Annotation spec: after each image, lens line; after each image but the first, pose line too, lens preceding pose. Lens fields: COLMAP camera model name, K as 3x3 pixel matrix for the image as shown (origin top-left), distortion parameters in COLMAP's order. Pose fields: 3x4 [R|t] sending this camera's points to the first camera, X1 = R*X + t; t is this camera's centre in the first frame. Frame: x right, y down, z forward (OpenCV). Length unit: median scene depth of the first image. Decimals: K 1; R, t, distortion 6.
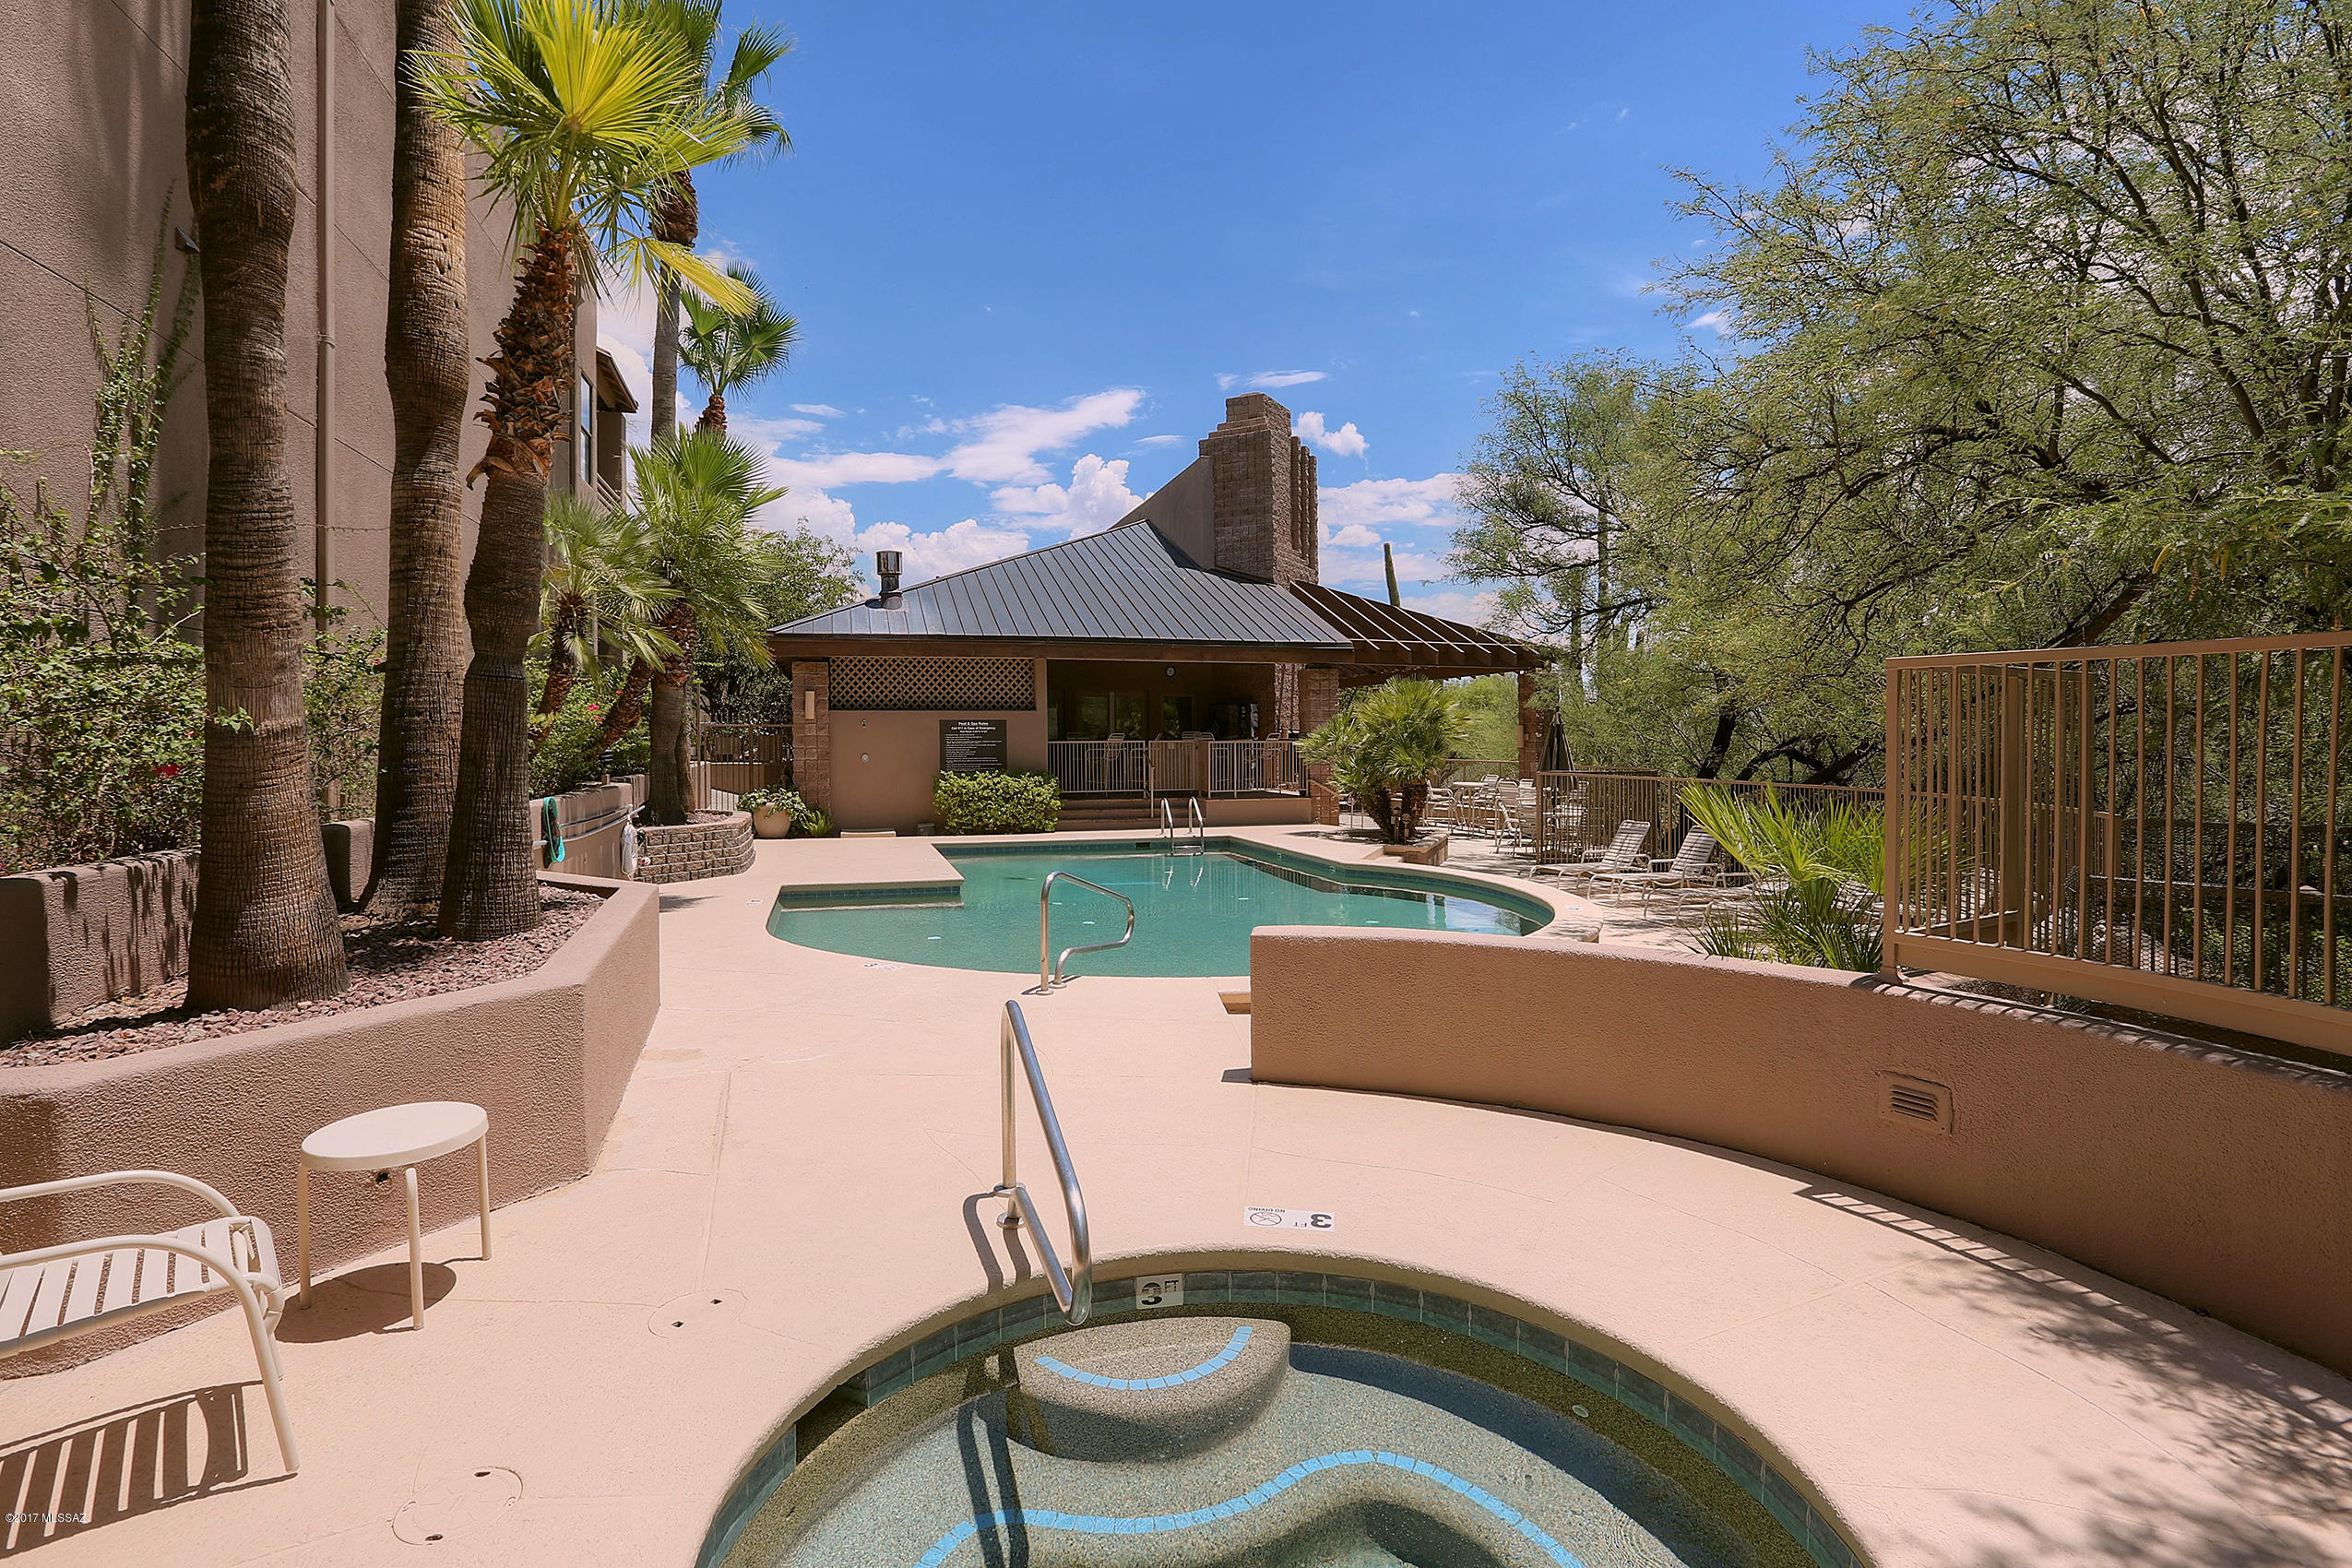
lens RADIAL K [[1047.7, 0, 1169.4], [0, 1047.7, 829.4], [0, 0, 1]] dist [-0.027661, 0.000150]
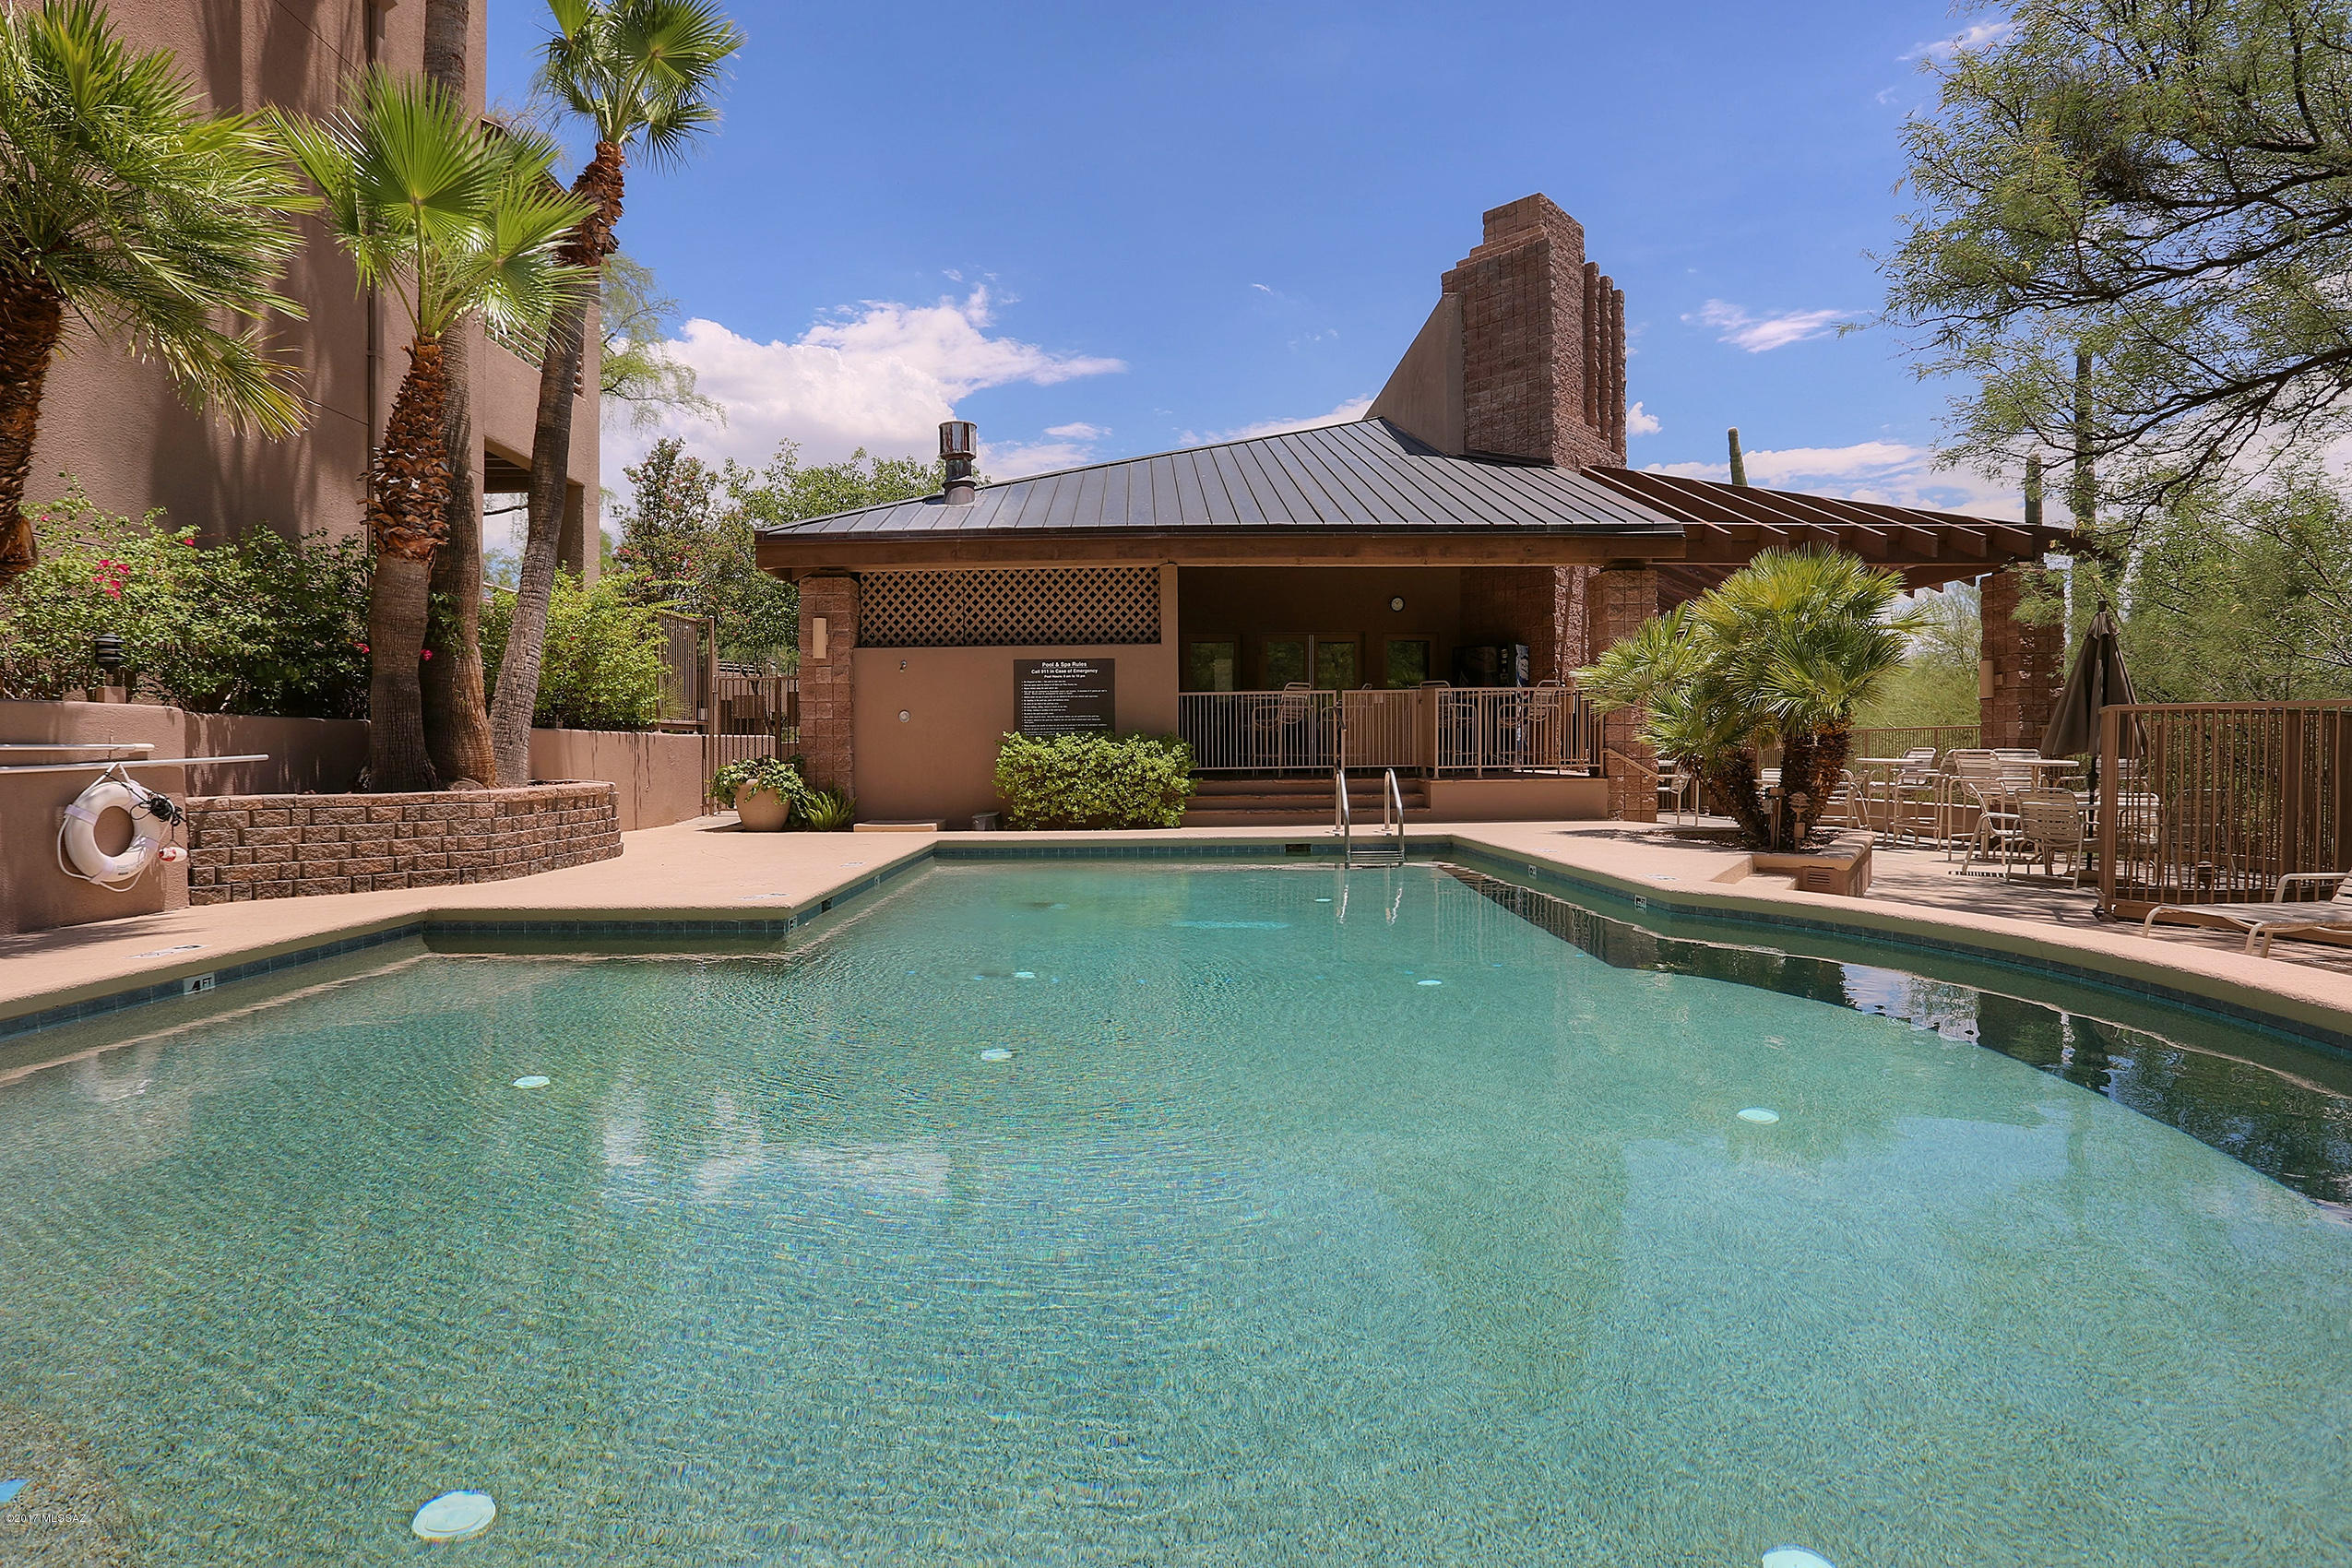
lens RADIAL K [[1047.7, 0, 1169.4], [0, 1047.7, 829.4], [0, 0, 1]] dist [-0.027661, 0.000150]
pose [[0.961625, 0.009548, -0.274203, 0.060397], [-0.012402, 0.999885, -0.008678, 0.009124], [0.274088, 0.011745, 0.961633, 0.370880]]
